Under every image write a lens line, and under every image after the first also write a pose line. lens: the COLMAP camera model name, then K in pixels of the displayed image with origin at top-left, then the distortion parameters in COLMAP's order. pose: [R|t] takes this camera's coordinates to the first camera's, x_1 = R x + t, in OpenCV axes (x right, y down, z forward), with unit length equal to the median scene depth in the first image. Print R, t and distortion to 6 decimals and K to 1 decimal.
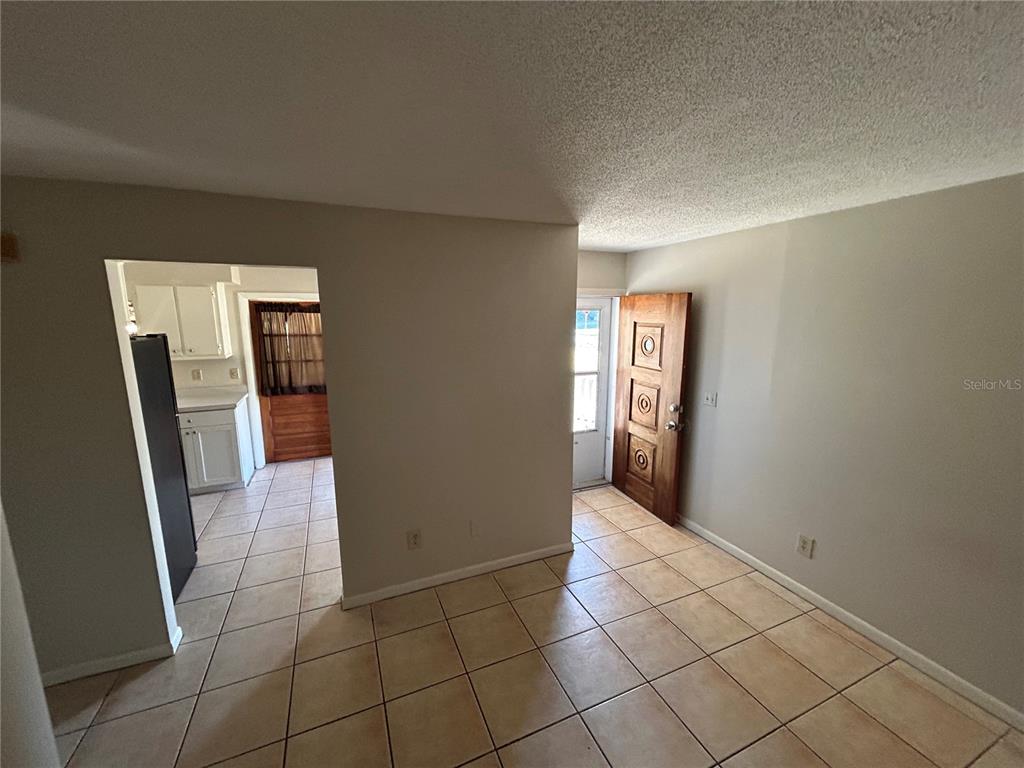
lens RADIAL K [[413.0, 0, 510.1], [0, 413.0, 381.8], [0, 0, 1]] dist [0.000900, 0.001144]
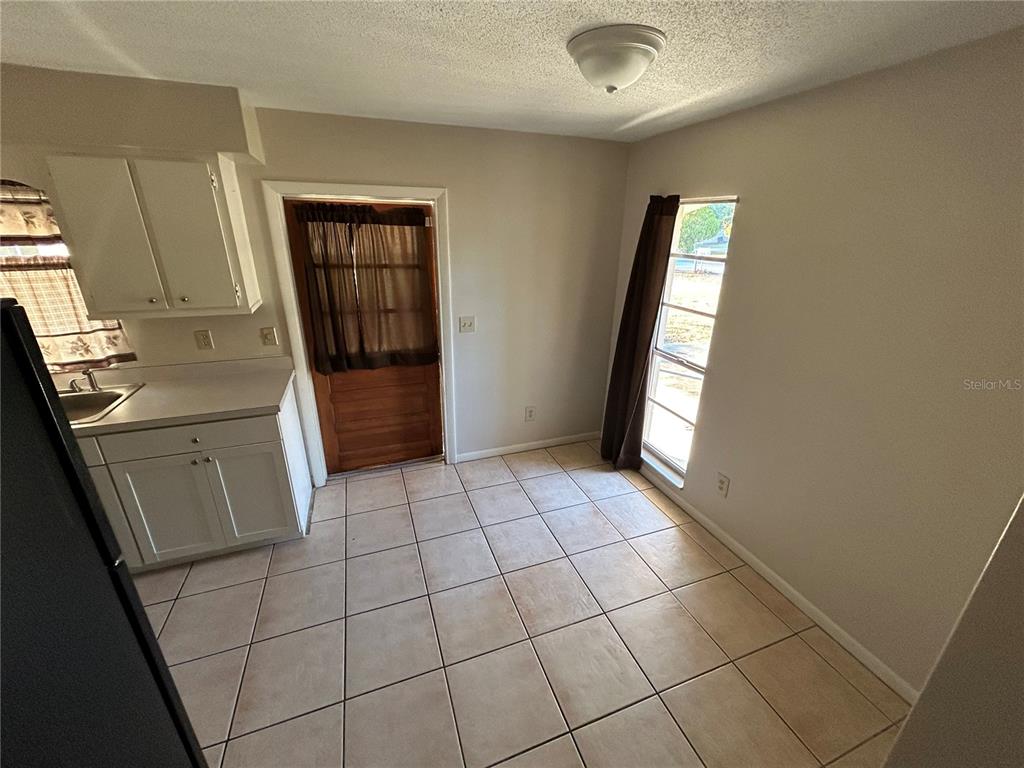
lens RADIAL K [[413.0, 0, 508.8], [0, 413.0, 378.7], [0, 0, 1]] dist [0.000900, 0.001144]
pose [[0.998334, 0.040146, -0.041448, -0.302952], [-0.031902, 0.982546, 0.183266, -0.072203], [0.048082, -0.181639, 0.982189, 0.434944]]
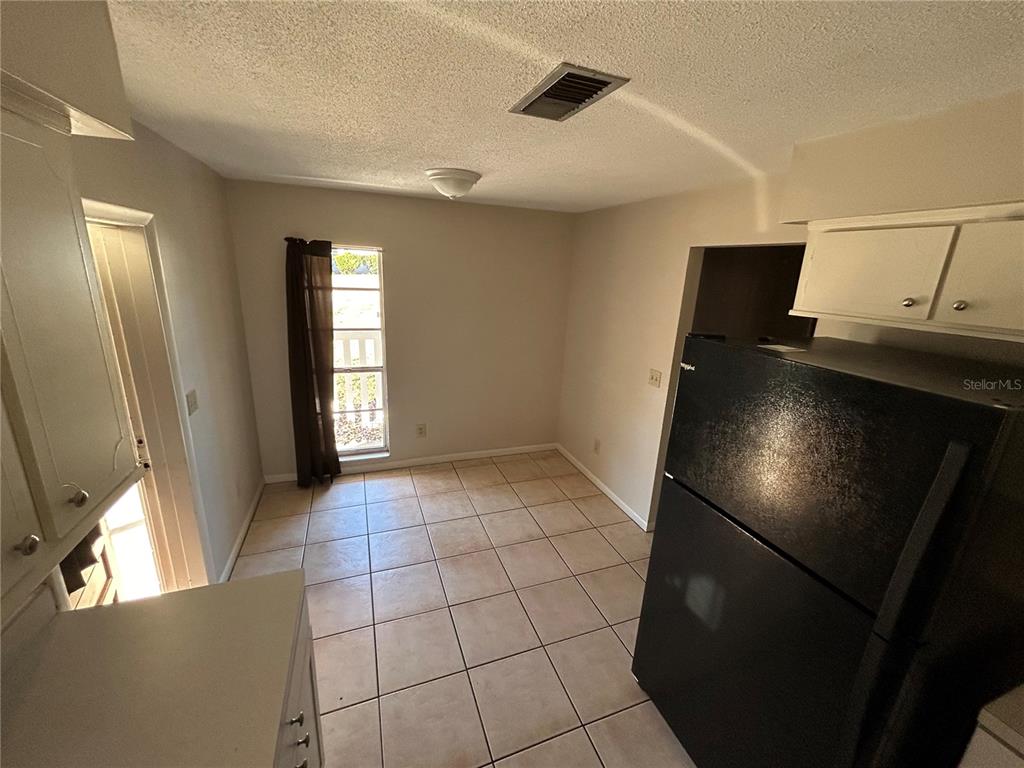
lens RADIAL K [[413.0, 0, 505.7], [0, 413.0, 388.5], [0, 0, 1]] dist [0.000900, 0.001144]
pose [[0.055403, -0.266444, 0.962257, -2.822489], [0.123871, 0.958126, 0.258168, -0.330775], [-0.990750, 0.104892, 0.086088, 1.744638]]
